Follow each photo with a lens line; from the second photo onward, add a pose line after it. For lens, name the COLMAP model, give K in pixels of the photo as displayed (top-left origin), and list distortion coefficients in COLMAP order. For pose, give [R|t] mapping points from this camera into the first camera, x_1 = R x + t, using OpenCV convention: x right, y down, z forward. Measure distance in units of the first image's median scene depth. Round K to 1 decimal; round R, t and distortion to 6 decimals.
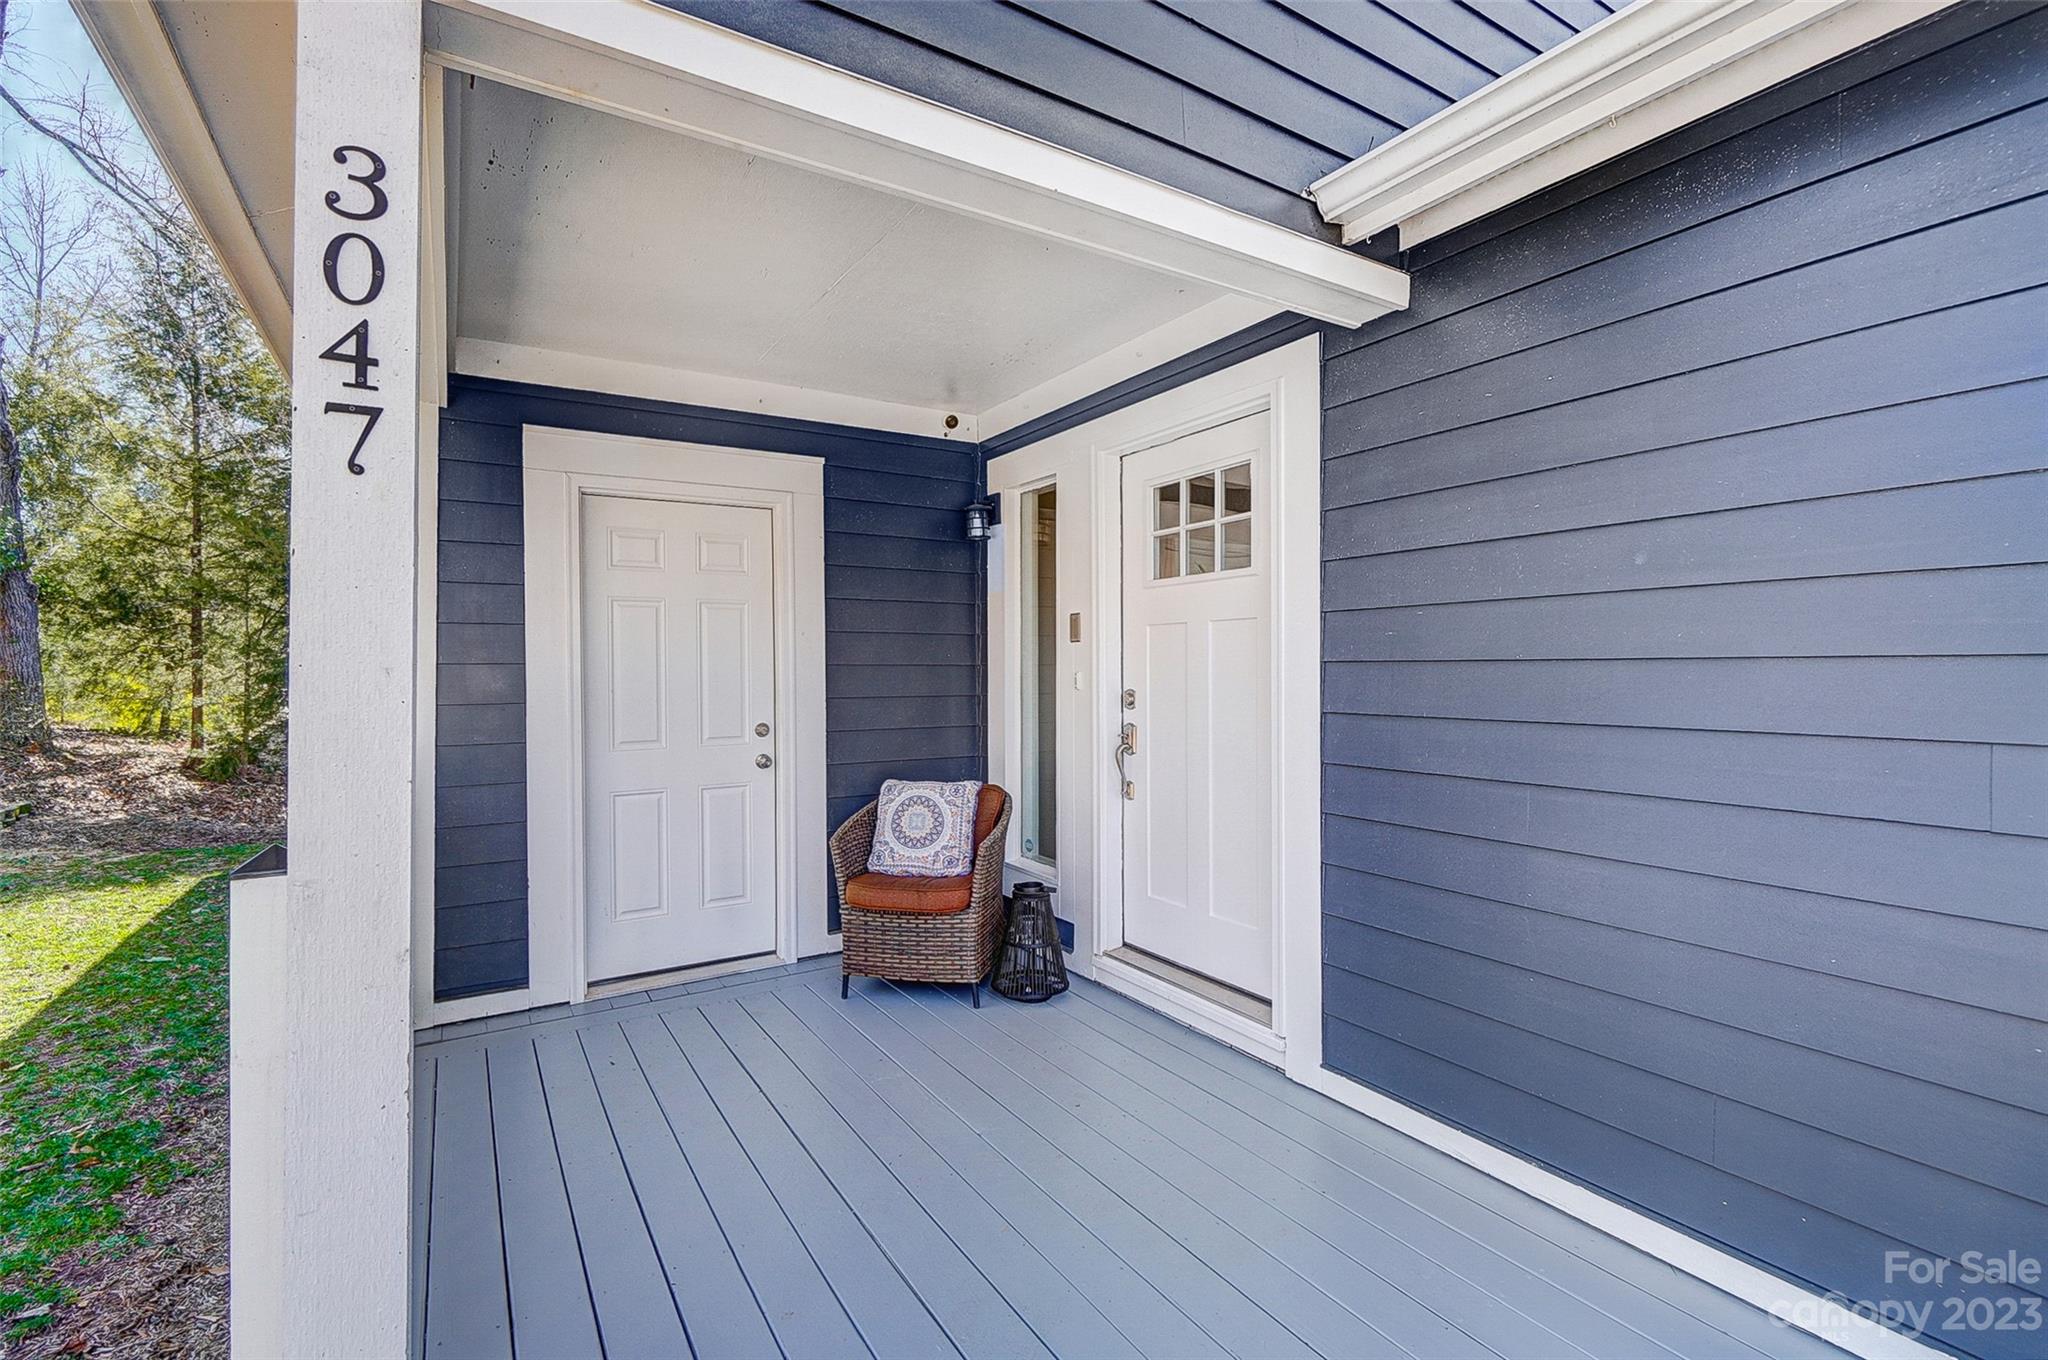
lens RADIAL K [[907.0, 0, 1025.0], [0, 907.0, 669.9], [0, 0, 1]] dist [-0.058912, 0.015251]
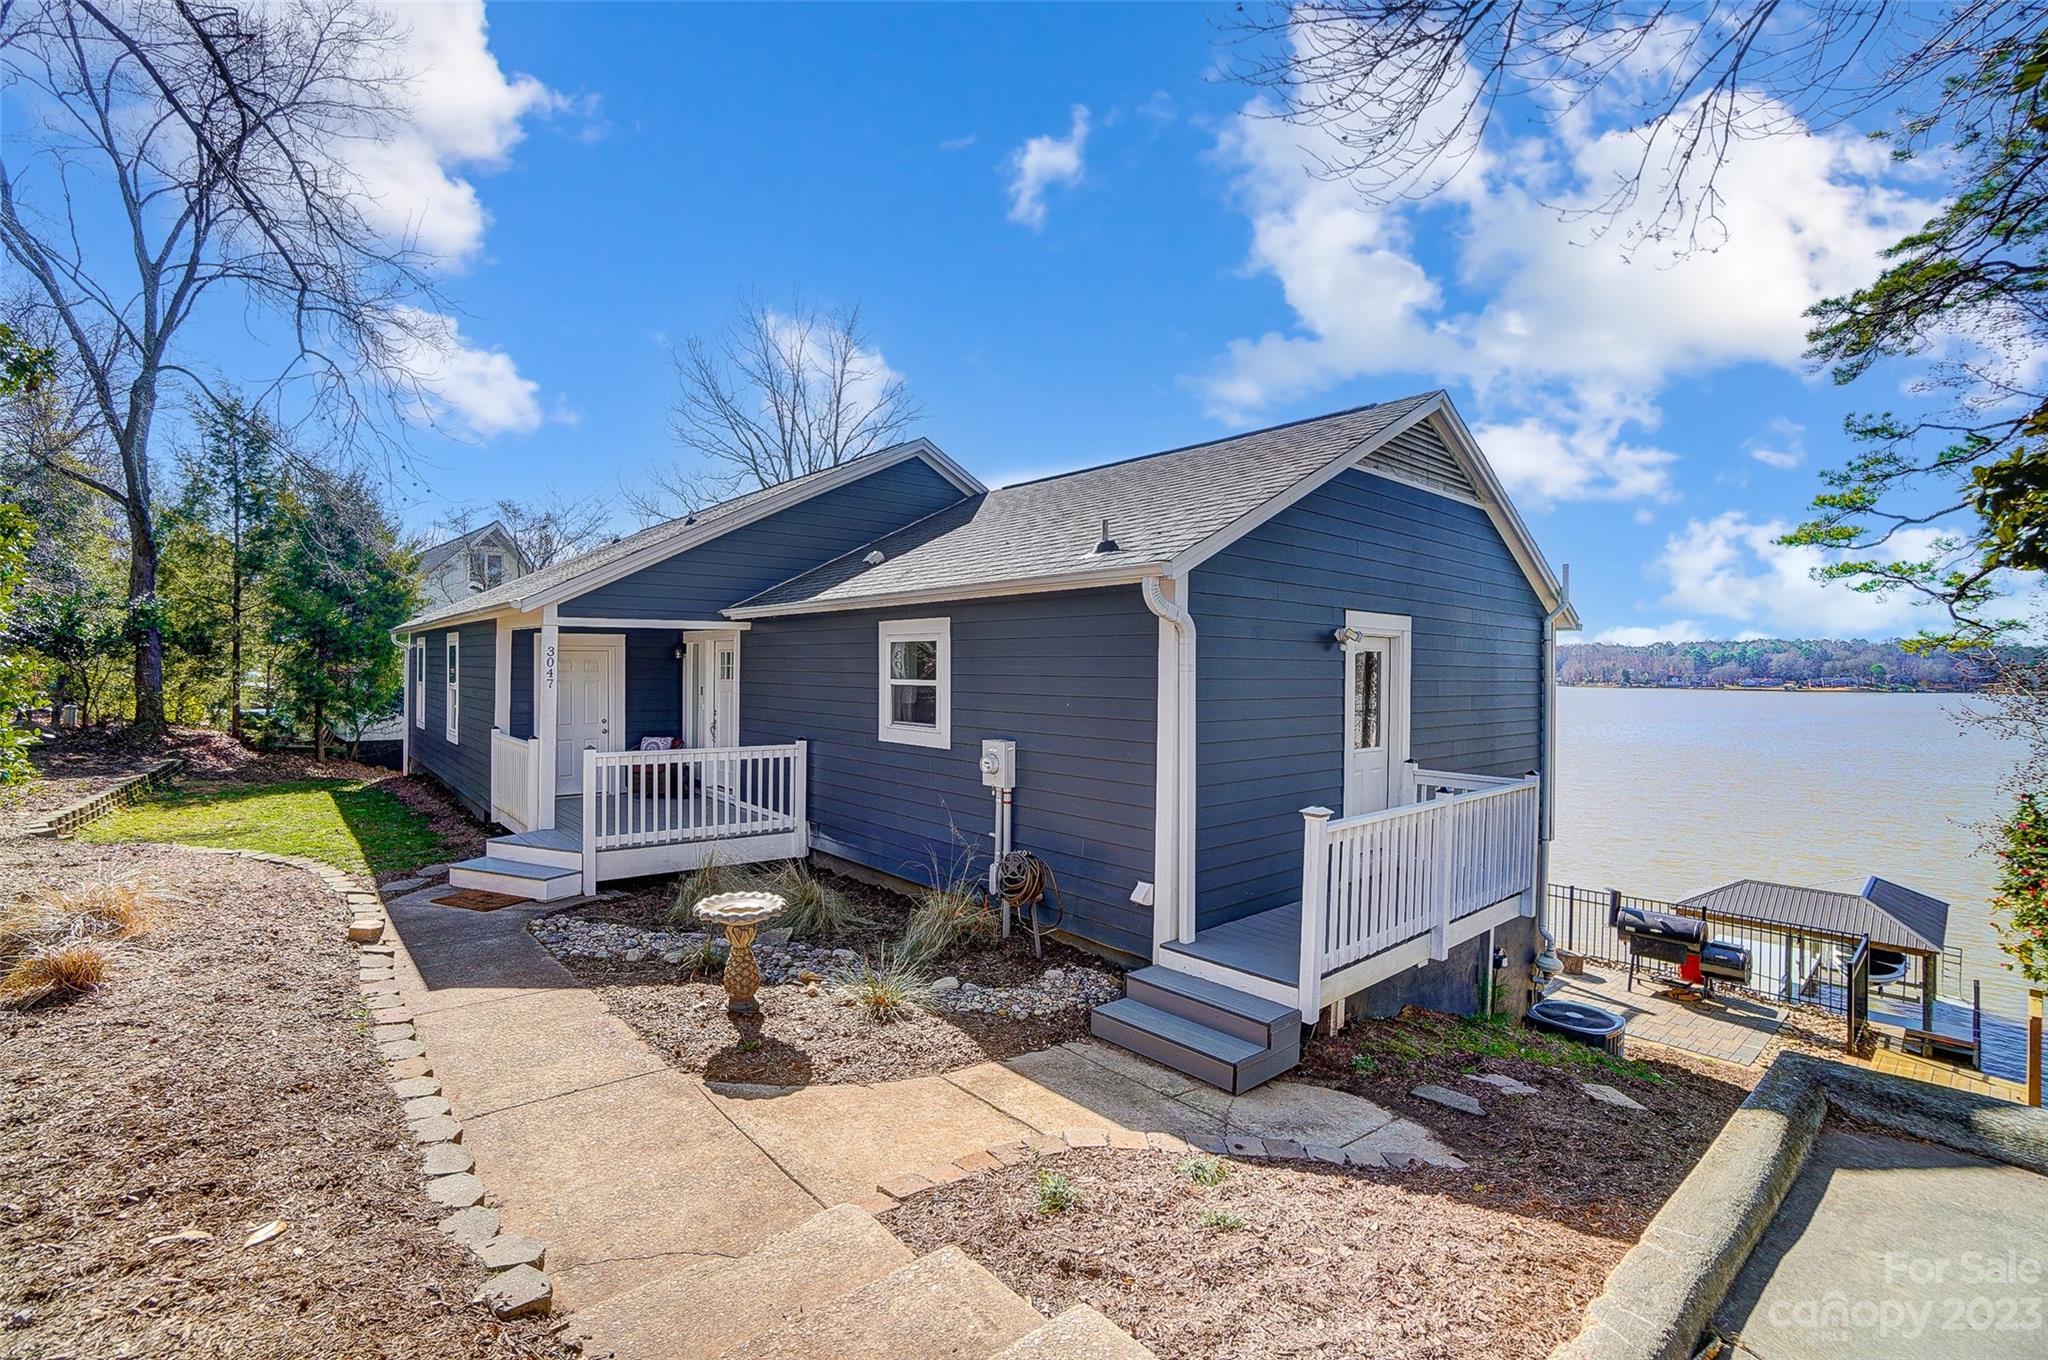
lens RADIAL K [[907.0, 0, 1025.0], [0, 907.0, 669.9], [0, 0, 1]] dist [-0.058912, 0.015251]
pose [[0.991379, 0.011321, 0.130537, 0.684907], [-0.012126, 0.999912, 0.005376, -0.131614], [-0.130465, -0.006913, 0.991429, -2.074484]]
